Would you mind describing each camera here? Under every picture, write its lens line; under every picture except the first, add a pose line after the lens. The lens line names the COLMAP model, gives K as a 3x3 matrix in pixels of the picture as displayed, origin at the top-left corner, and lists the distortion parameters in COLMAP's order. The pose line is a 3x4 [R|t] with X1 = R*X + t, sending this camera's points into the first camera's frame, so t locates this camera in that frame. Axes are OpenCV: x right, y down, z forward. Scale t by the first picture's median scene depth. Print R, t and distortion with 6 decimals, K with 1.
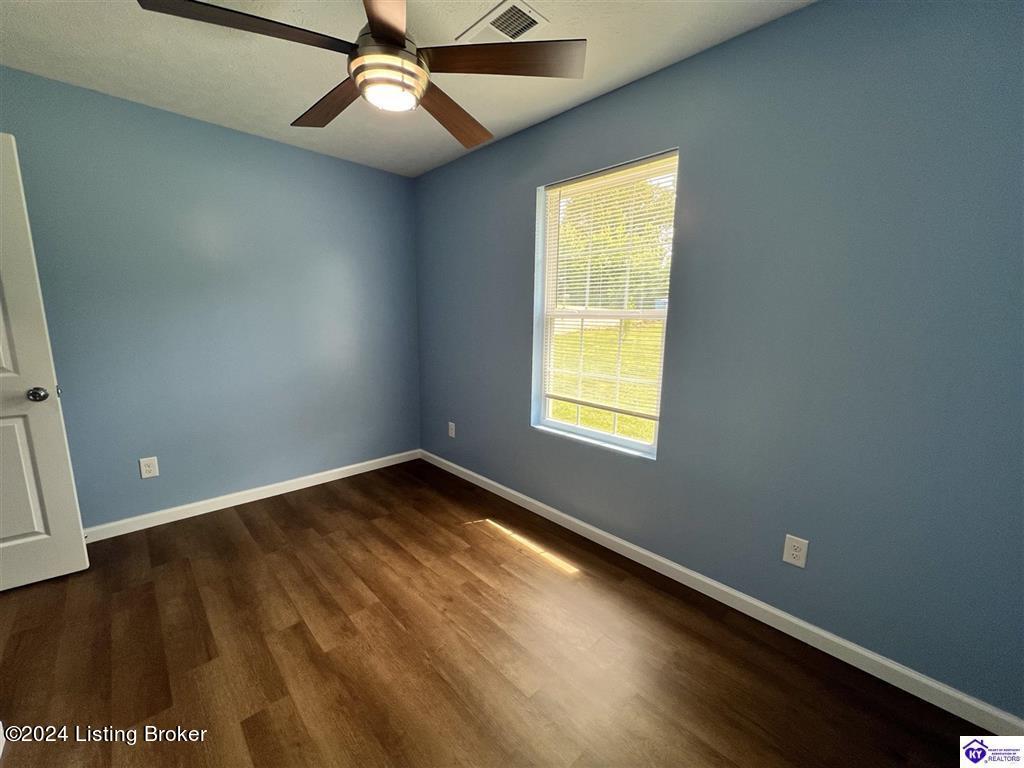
lens RADIAL K [[410.1, 0, 512.1], [0, 410.1, 384.1], [0, 0, 1]] dist [0.000556, 0.000932]
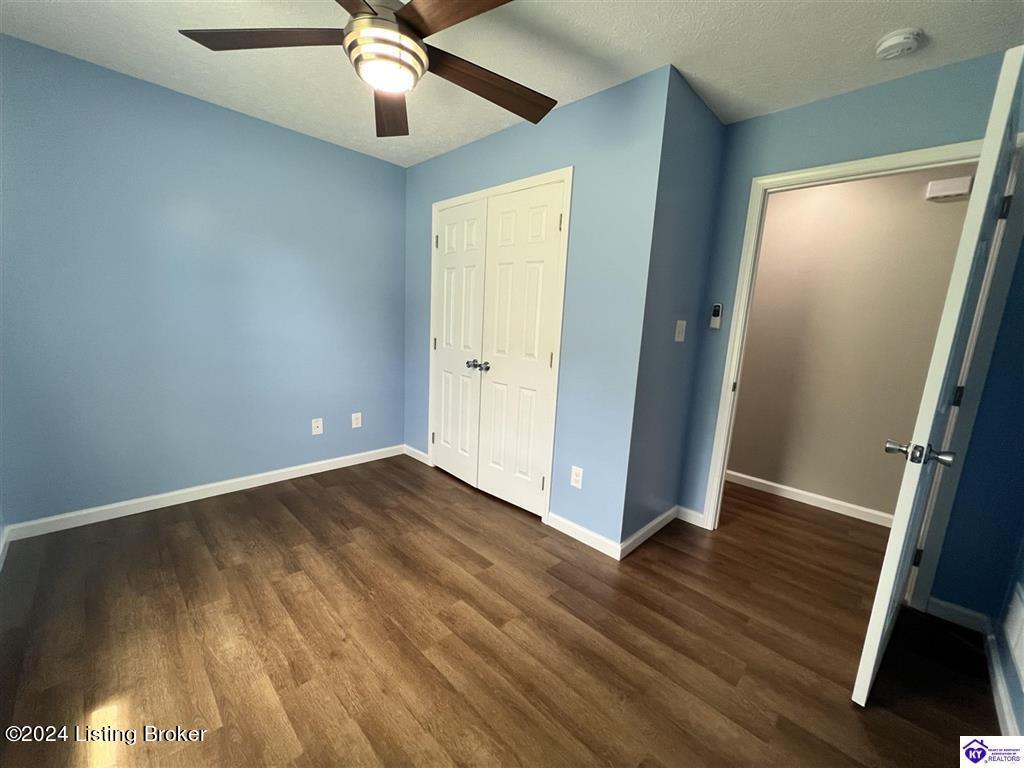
lens RADIAL K [[410.1, 0, 511.2], [0, 410.1, 382.0], [0, 0, 1]] dist [0.000556, 0.000932]
pose [[-0.997456, -0.061220, -0.036508, -0.415510], [-0.069572, 0.947590, 0.311821, -0.240805], [0.015504, 0.313568, -0.949439, 1.531131]]
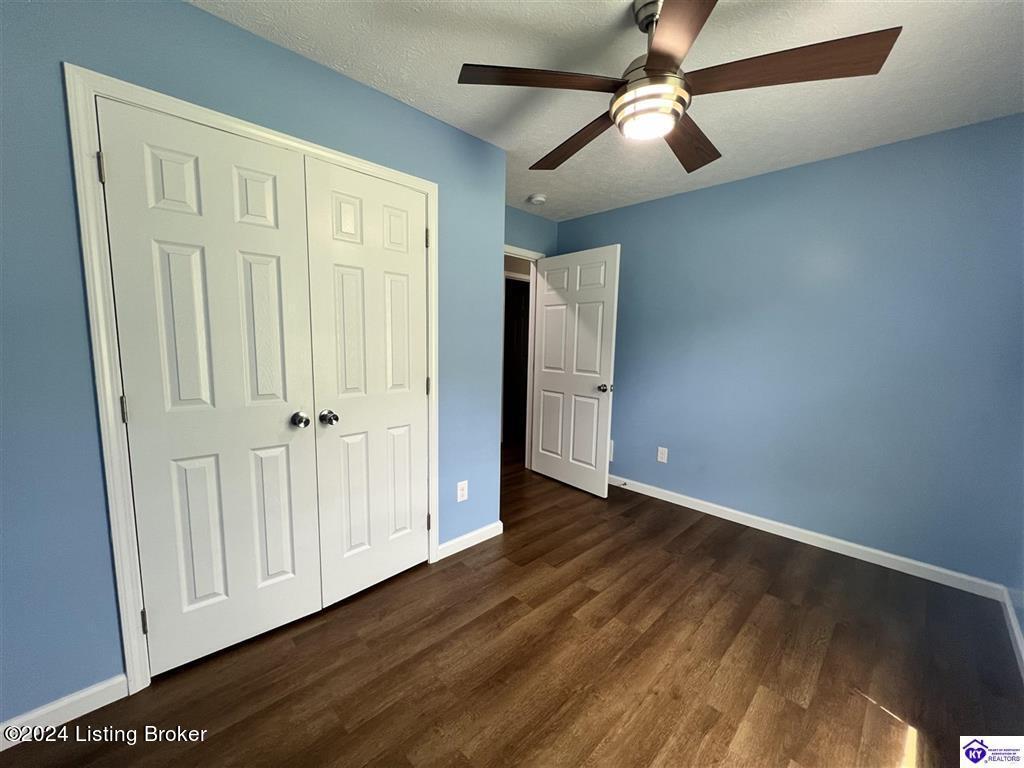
lens RADIAL K [[410.1, 0, 517.9], [0, 410.1, 383.2], [0, 0, 1]] dist [0.000556, 0.000932]
pose [[0.021444, 0.091538, -0.995571, 0.550022], [-0.179289, 0.980009, 0.086245, -0.076321], [0.983563, 0.176646, 0.037427, 0.541274]]
